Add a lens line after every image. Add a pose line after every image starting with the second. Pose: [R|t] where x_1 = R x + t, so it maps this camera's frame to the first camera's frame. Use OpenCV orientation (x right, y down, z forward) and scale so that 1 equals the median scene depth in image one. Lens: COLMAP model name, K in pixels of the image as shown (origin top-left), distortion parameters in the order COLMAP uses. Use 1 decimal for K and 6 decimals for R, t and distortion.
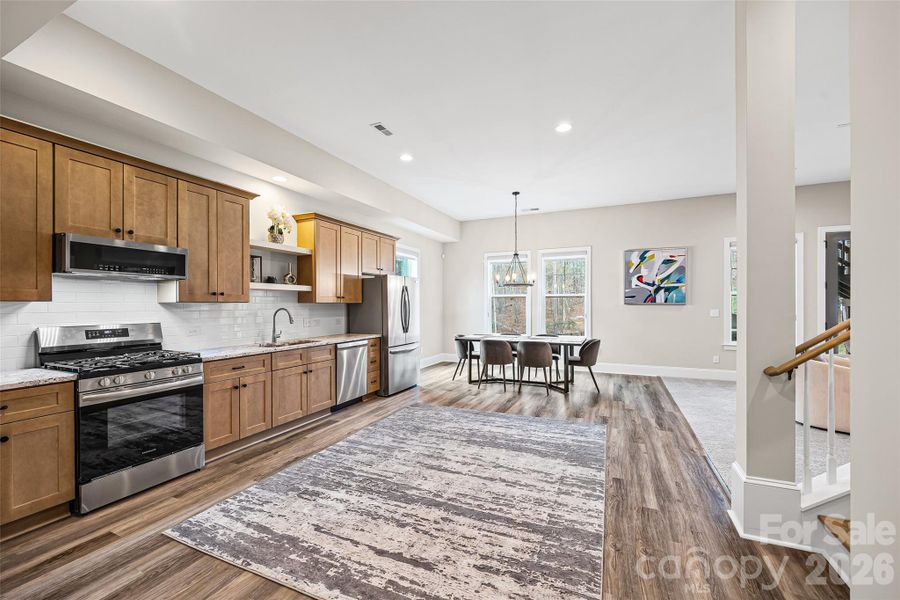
lens RADIAL K [[368.5, 0, 450.5], [0, 368.5, 308.7], [0, 0, 1]] dist [0.001147, -0.000020]
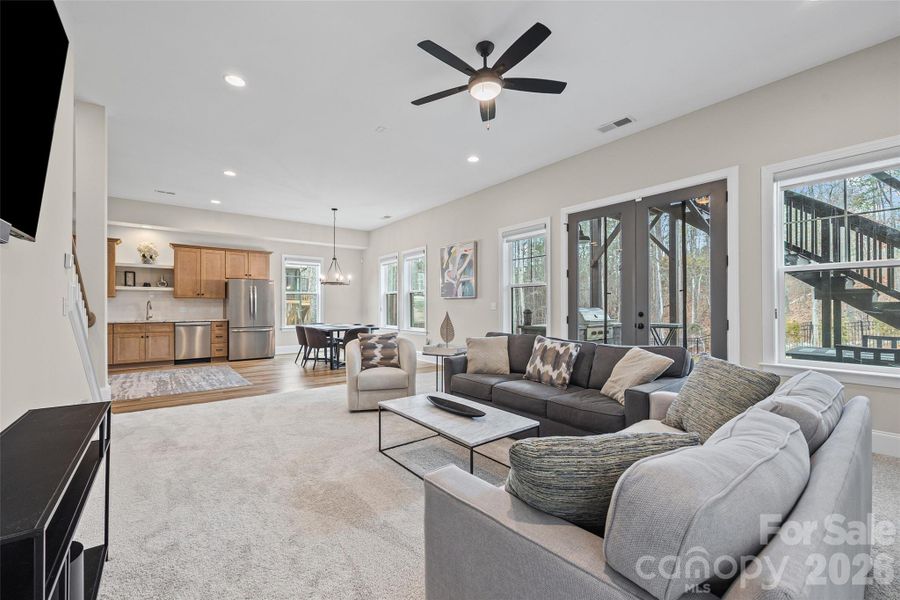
lens RADIAL K [[368.5, 0, 450.2], [0, 368.5, 304.4], [0, 0, 1]] dist [0.001147, -0.000020]
pose [[0.884322, 0.001682, -0.466874, 1.037580], [-0.004165, 0.999982, -0.004287, 0.011043], [0.466858, 0.005735, 0.884313, 0.076069]]
